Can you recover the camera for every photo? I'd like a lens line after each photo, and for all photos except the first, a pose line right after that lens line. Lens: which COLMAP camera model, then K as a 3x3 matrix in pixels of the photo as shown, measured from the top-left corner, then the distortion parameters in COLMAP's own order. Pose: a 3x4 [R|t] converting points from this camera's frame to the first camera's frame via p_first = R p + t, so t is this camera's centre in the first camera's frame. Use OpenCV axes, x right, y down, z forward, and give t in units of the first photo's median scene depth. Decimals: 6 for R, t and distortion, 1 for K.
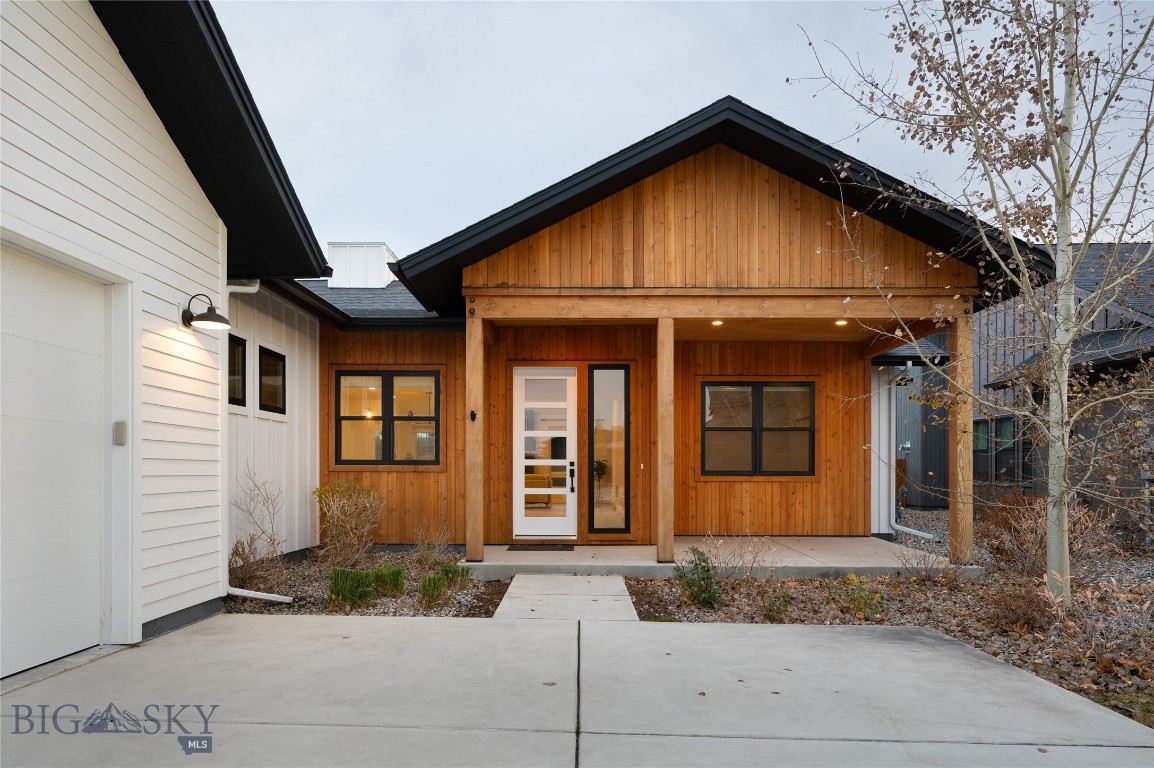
lens RADIAL K [[715.0, 0, 576.8], [0, 715.0, 478.4], [0, 0, 1]] dist [-0.002812, -0.000632]
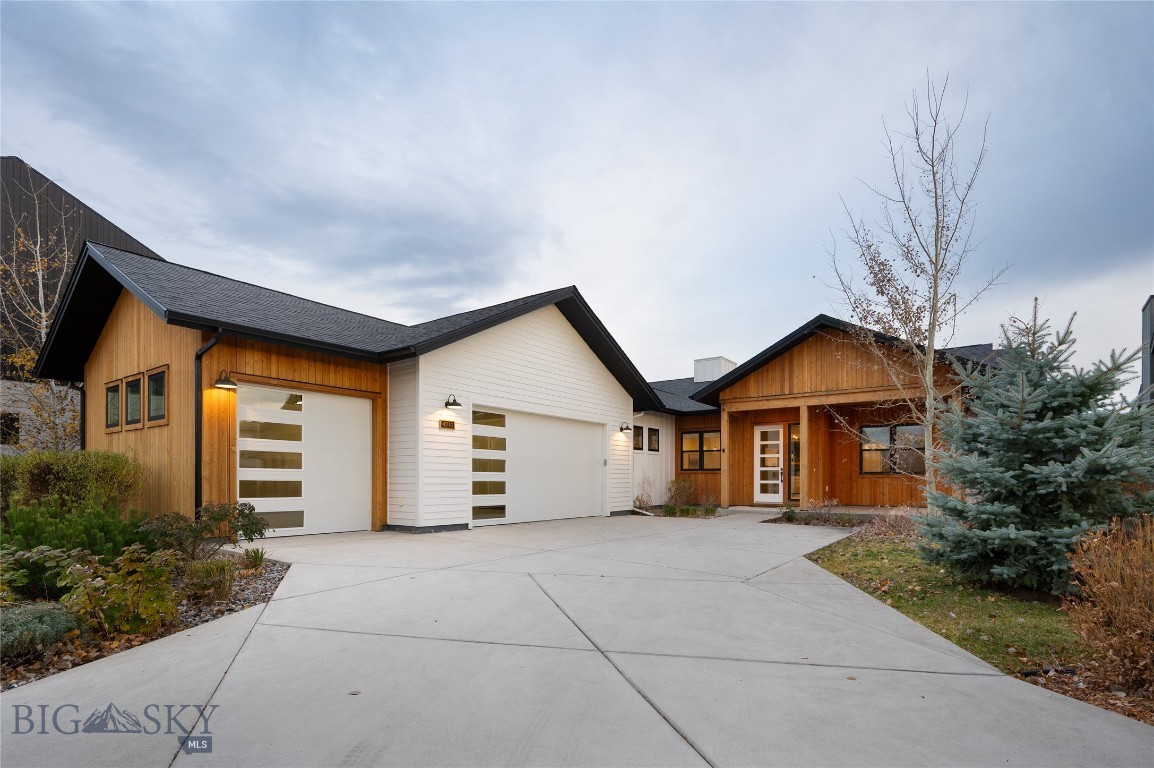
lens RADIAL K [[559.8, 0, 578.9], [0, 559.8, 485.4], [0, 0, 1]] dist [-0.000662, -0.000134]
pose [[0.817376, 0.002982, -0.576096, 0.573097], [-0.002385, 0.999996, 0.001792, 0.032638], [0.576099, -0.000091, 0.817380, -0.904208]]
